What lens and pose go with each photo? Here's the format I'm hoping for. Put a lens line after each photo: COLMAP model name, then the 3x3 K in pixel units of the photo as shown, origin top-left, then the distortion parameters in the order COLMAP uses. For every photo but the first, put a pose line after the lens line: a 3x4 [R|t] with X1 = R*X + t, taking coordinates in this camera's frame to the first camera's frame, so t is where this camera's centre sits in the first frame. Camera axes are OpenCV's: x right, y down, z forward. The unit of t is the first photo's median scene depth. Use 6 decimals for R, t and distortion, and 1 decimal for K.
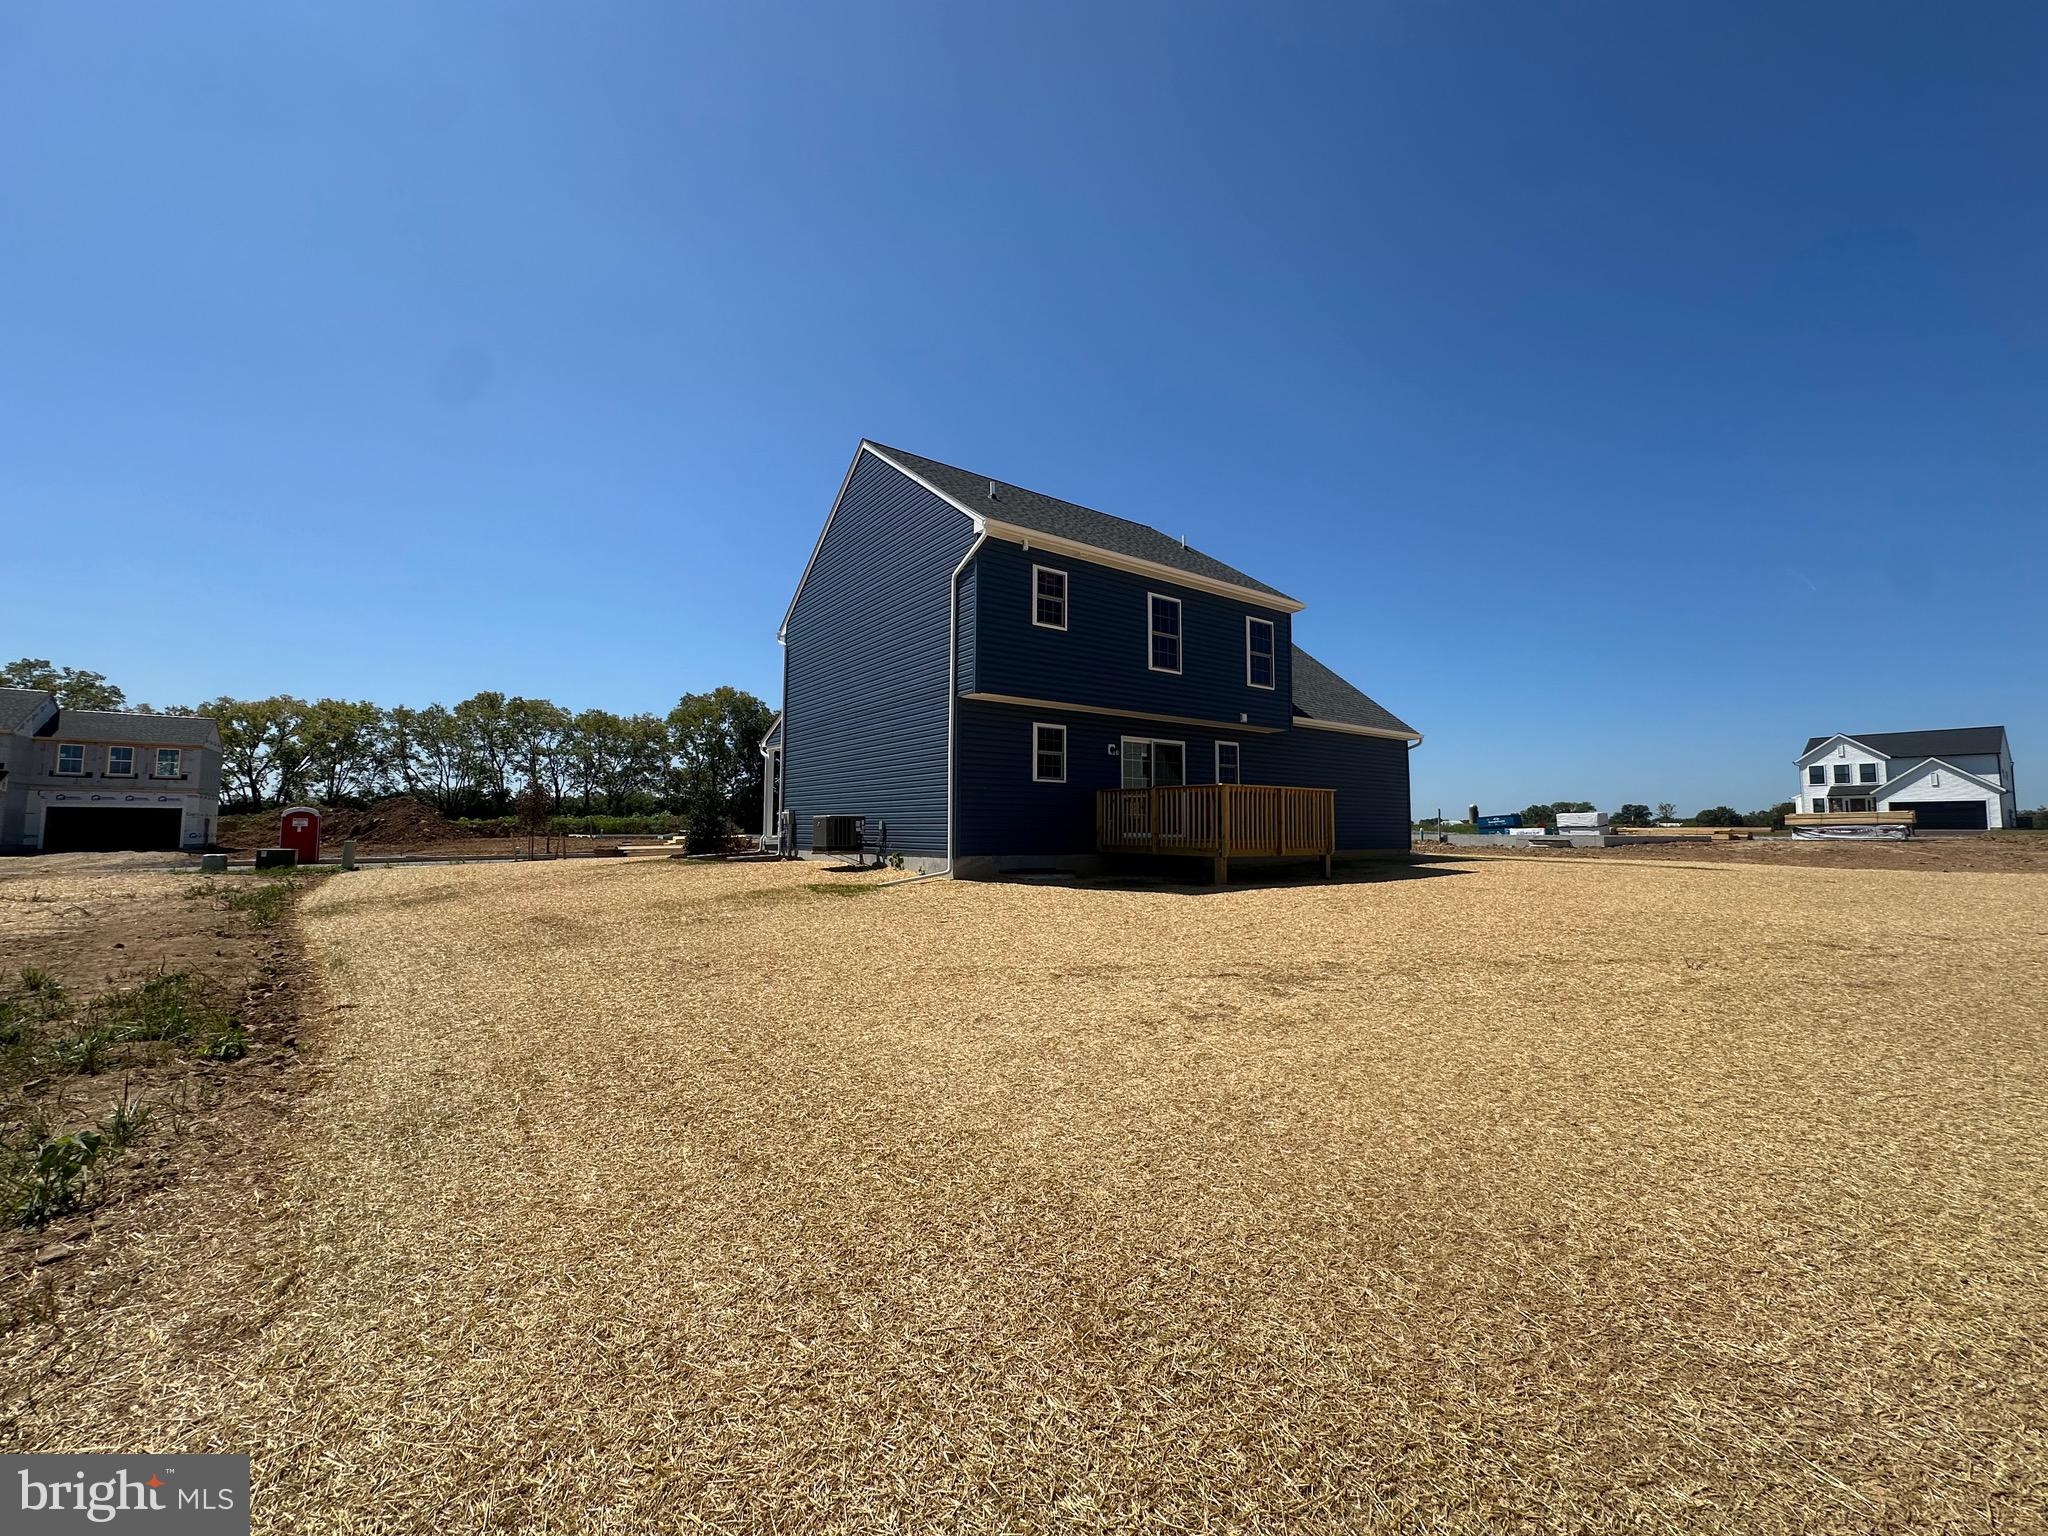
lens RADIAL K [[818.6, 0, 1026.8], [0, 818.6, 770.7], [0, 0, 1]] dist [0.001071, 0.000269]
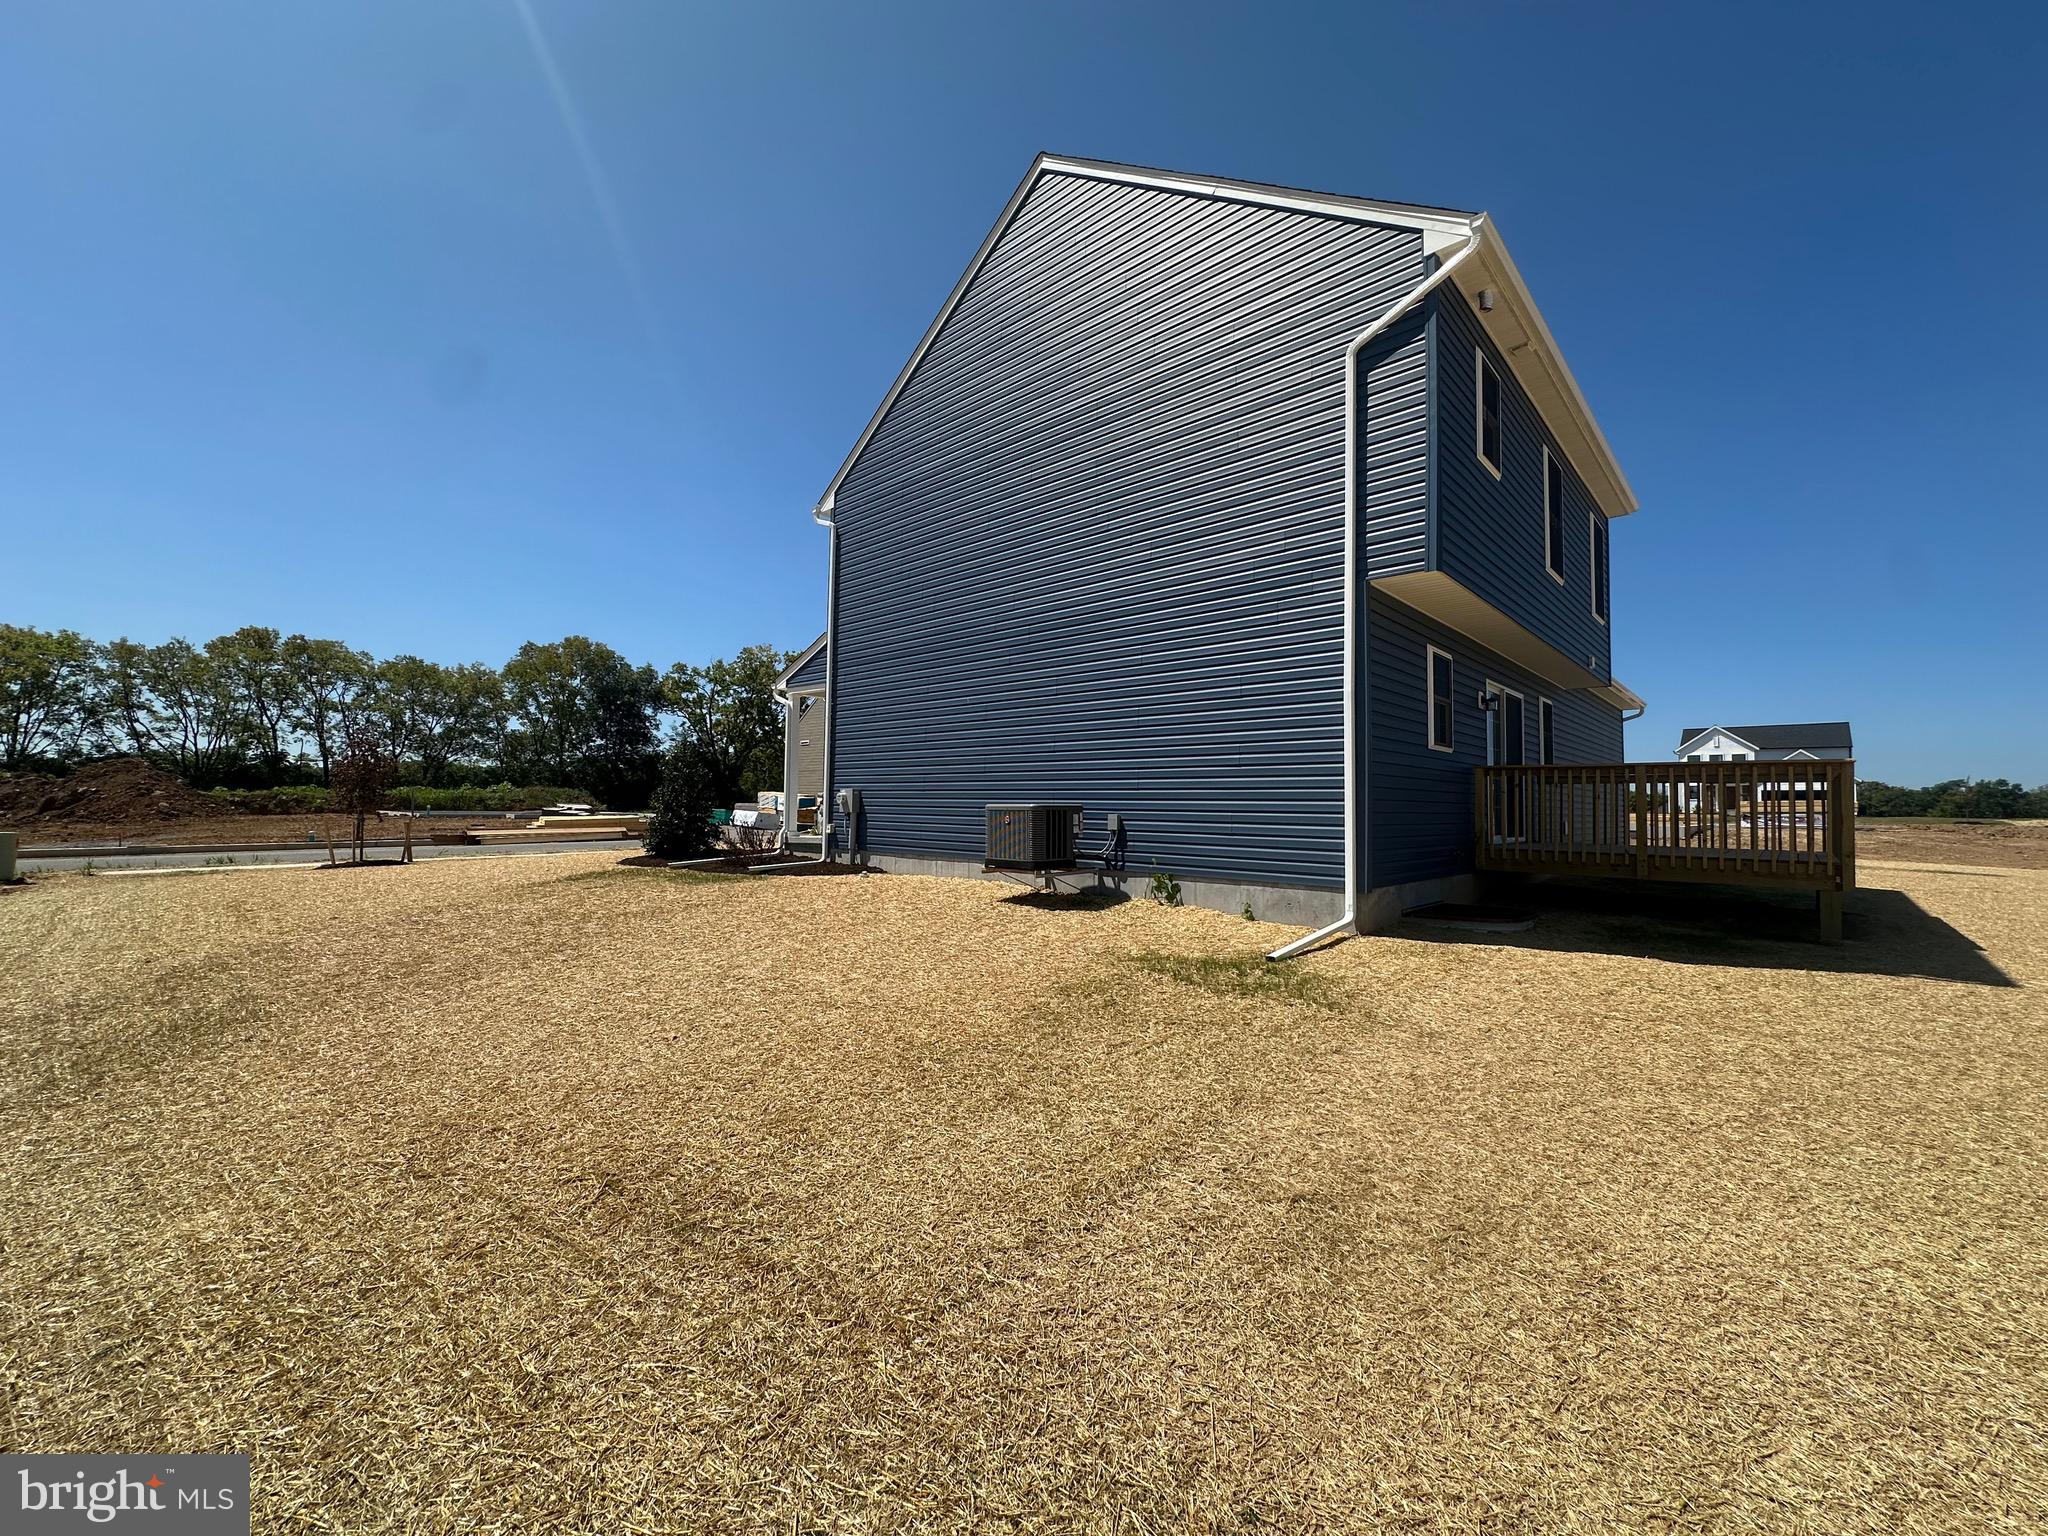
lens RADIAL K [[818.6, 0, 1024.6], [0, 818.6, 768.1], [0, 0, 1]] dist [0.001071, 0.000269]
pose [[0.984100, 0.017062, 0.176795, -0.072041], [-0.021655, 0.999475, 0.024079, 0.003752], [-0.176292, -0.027525, 0.983953, 0.098511]]
